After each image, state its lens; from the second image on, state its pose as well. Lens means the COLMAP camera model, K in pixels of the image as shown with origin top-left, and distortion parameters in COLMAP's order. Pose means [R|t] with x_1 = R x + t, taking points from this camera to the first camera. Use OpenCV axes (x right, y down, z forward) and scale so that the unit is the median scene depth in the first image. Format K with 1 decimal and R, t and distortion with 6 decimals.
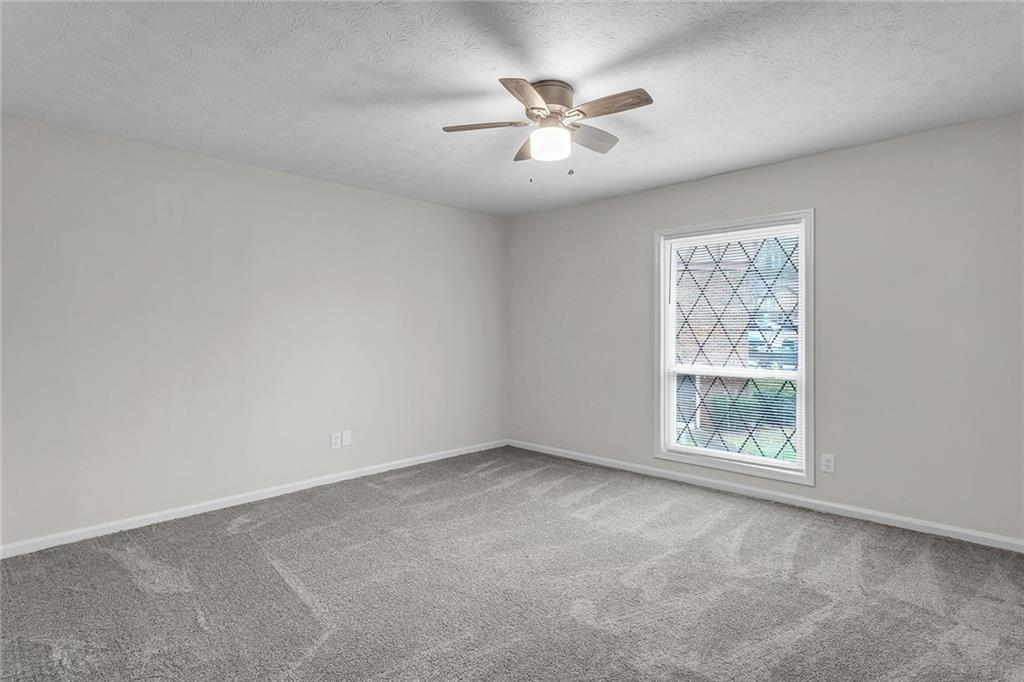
lens RADIAL K [[540.0, 0, 509.0], [0, 540.0, 328.5], [0, 0, 1]] dist [-0.000287, 0.000070]
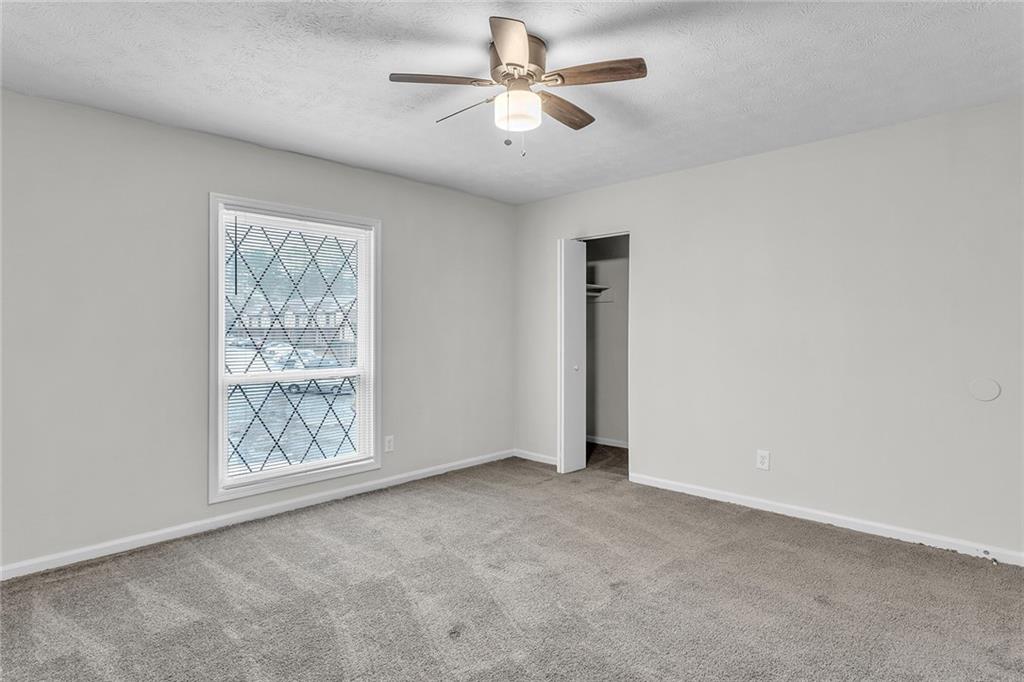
lens RADIAL K [[532.0, 0, 511.9], [0, 532.0, 335.2], [0, 0, 1]] dist [-0.002694, 0.000374]
pose [[0.016631, -0.008064, 0.999829, -0.510846], [0.006202, 0.999949, 0.007962, 0.009176], [-0.999842, 0.006069, 0.016680, 0.676431]]
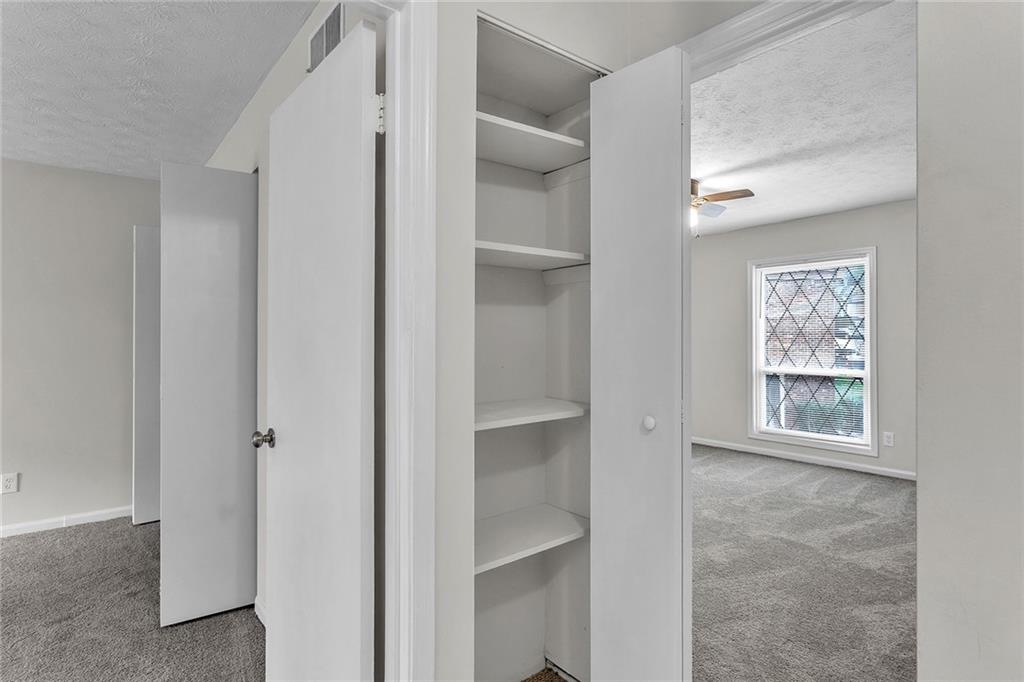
lens RADIAL K [[532.0, 0, 511.9], [0, 532.0, 335.2], [0, 0, 1]] dist [-0.002694, 0.000374]
pose [[0.991360, -0.003741, -0.131118, -0.142069], [0.003375, 0.999990, -0.003009, -0.003273], [0.131128, 0.002540, 0.991362, -0.384970]]
